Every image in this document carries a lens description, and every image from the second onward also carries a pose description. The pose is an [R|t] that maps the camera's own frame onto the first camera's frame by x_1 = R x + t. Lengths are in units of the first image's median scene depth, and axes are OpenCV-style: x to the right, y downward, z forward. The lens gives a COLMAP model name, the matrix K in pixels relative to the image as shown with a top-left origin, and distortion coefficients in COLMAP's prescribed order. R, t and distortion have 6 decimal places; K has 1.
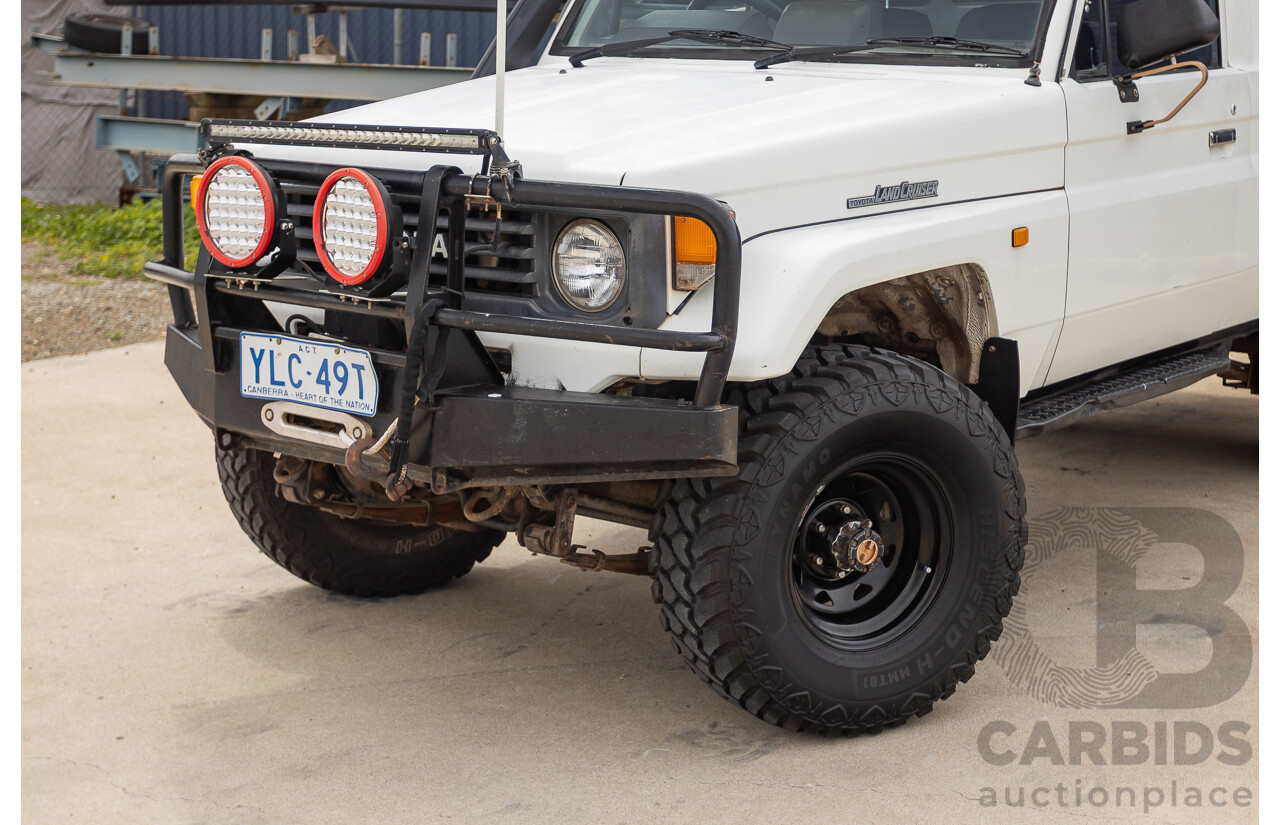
lens RADIAL K [[2277.7, 0, 631.6], [0, 2277.7, 380.5], [0, 0, 1]] dist [-0.008661, 0.000000]
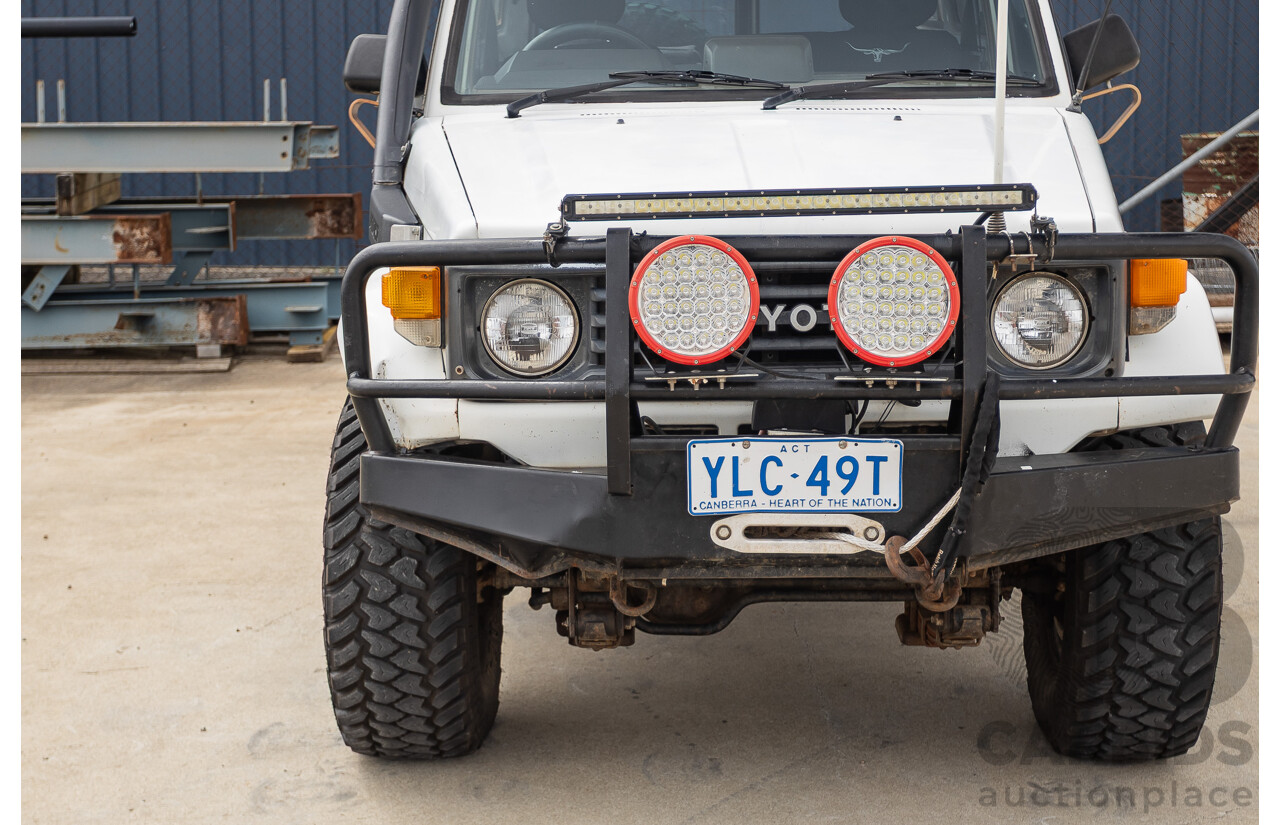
lens RADIAL K [[2277.7, 0, 644.0], [0, 2277.7, 406.7], [0, 0, 1]] dist [-0.008661, 0.000000]
pose [[0.784451, -0.121767, 0.608120, -0.702260], [0.121681, 0.991697, 0.041609, -0.071558], [-0.608137, 0.041356, 0.792754, 0.336675]]
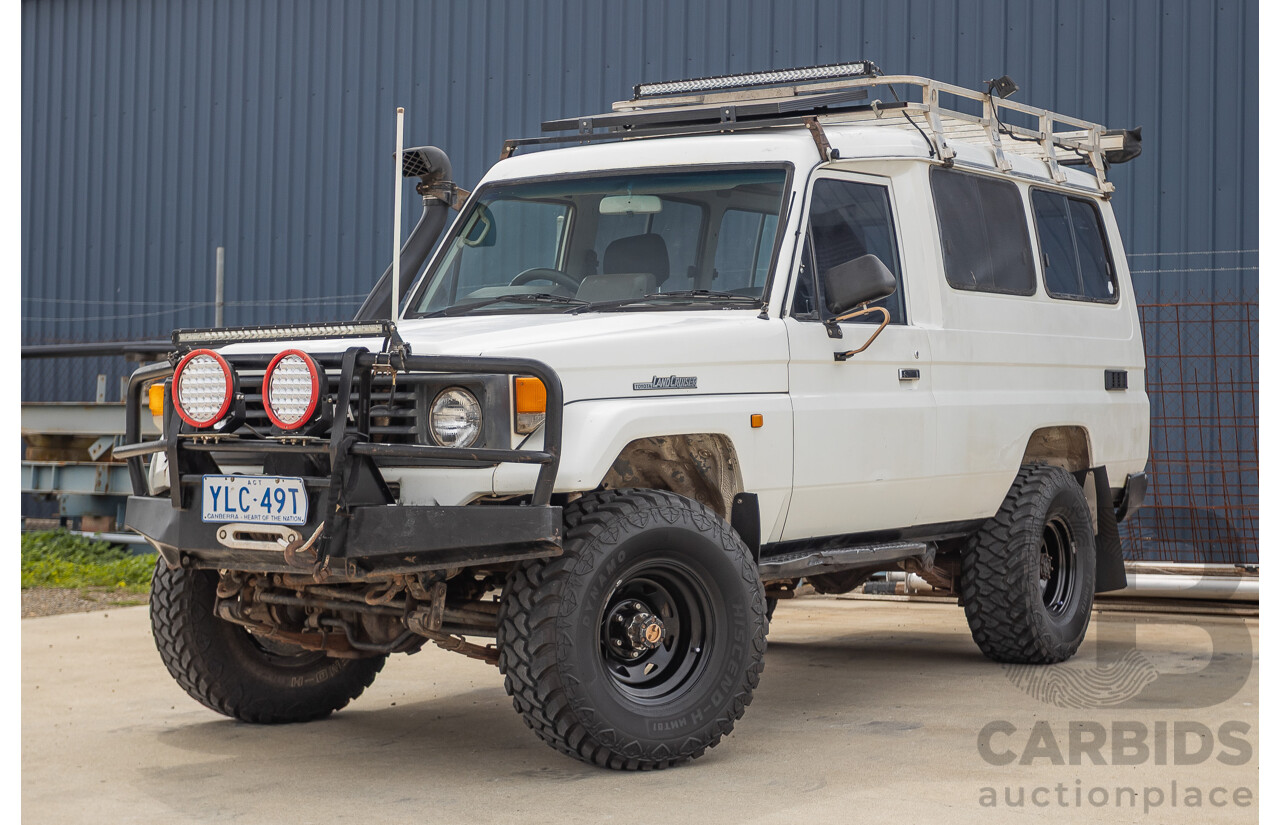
lens RADIAL K [[2344.9, 0, 658.7], [0, 2344.9, 321.5], [0, 0, 1]] dist [0.043228, 0.000000]
pose [[0.994156, -0.004235, 0.107871, -0.049084], [0.026120, 0.978976, -0.202295, 0.185657], [-0.104746, 0.203931, 0.973366, -0.452376]]
